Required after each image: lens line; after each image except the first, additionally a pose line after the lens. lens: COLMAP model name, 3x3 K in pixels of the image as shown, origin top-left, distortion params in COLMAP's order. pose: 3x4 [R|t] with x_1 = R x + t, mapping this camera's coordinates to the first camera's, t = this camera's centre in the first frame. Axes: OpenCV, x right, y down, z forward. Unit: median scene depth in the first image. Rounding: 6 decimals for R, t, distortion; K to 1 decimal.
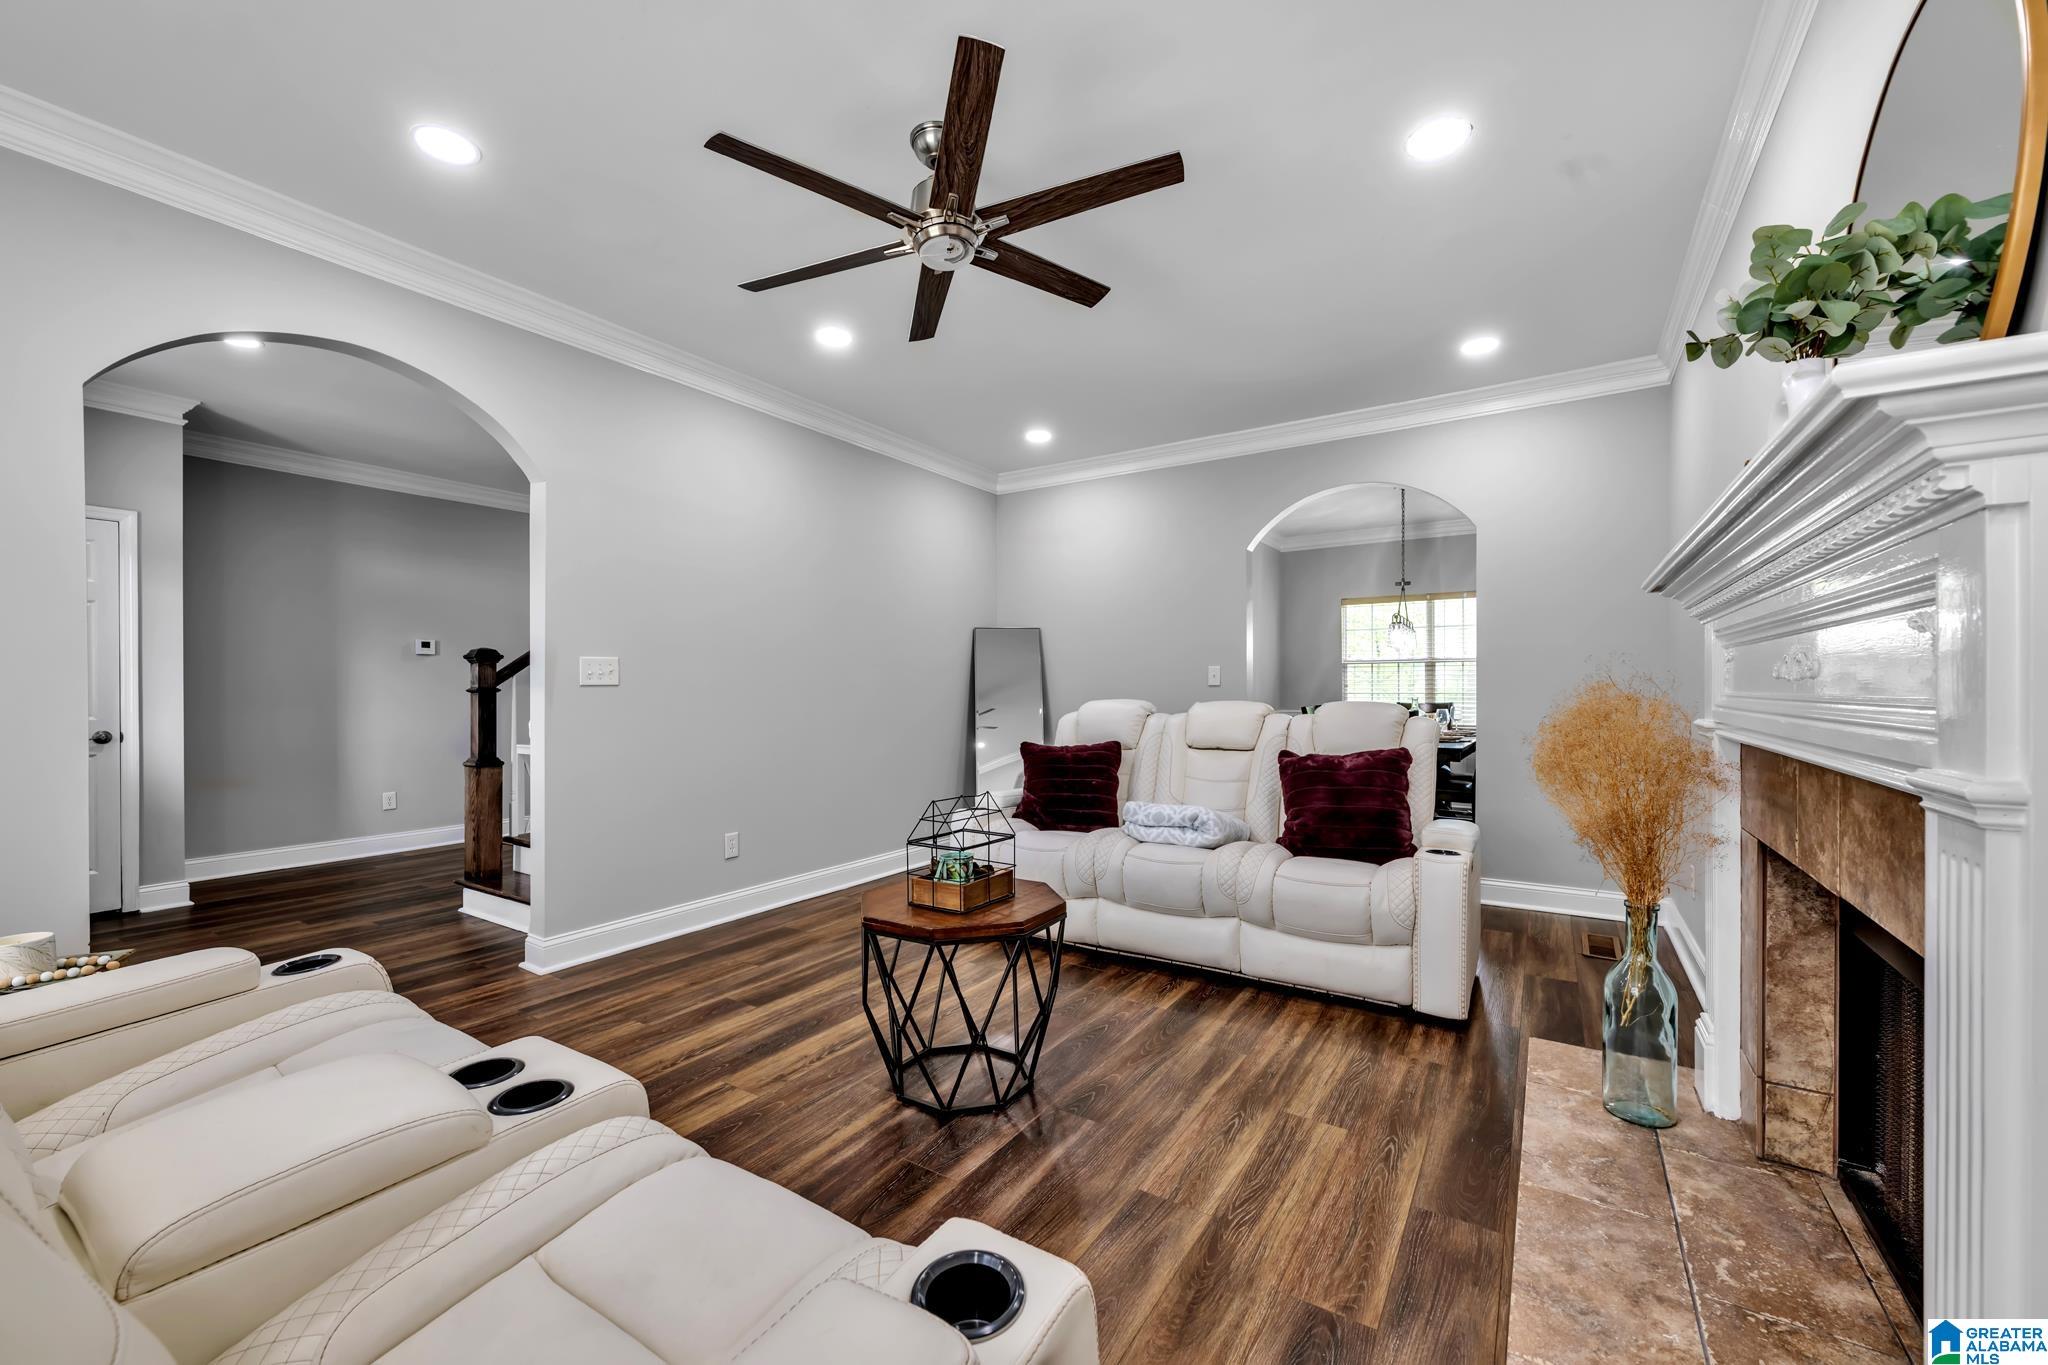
lens RADIAL K [[802.7, 0, 1024.0], [0, 802.7, 682.5], [0, 0, 1]] dist [0.000025, 0.000091]
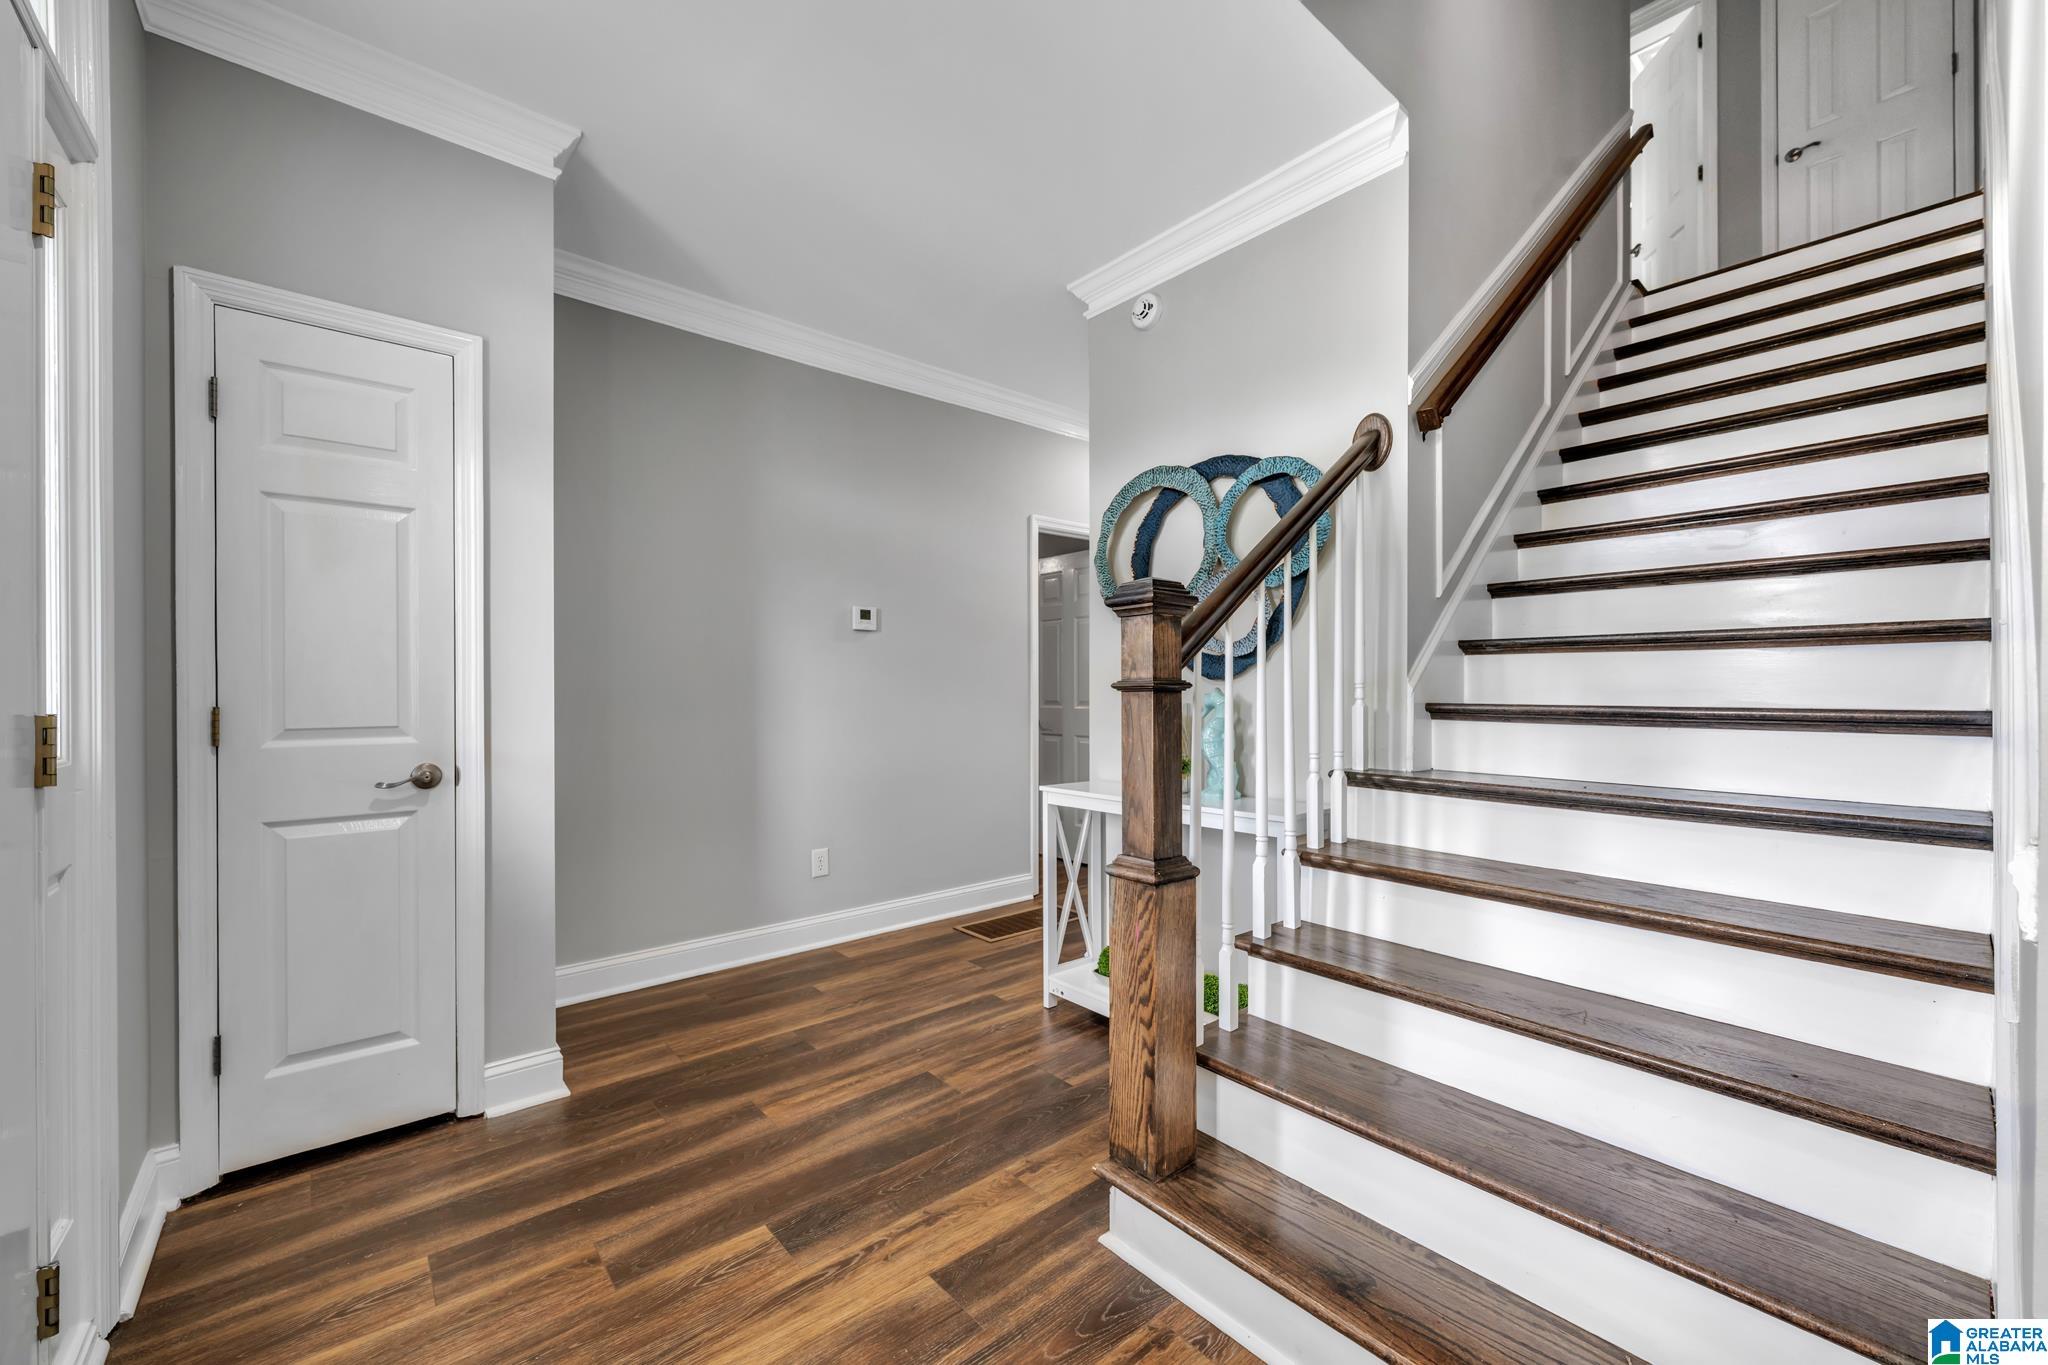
lens RADIAL K [[802.7, 0, 1024.0], [0, 802.7, 682.5], [0, 0, 1]] dist [0.000025, 0.000091]
pose [[0.957882, 0.001133, -0.287161, -0.600912], [-0.001226, 0.999999, -0.000146, 0.008055], [0.287160, 0.000492, 0.957882, 0.584233]]
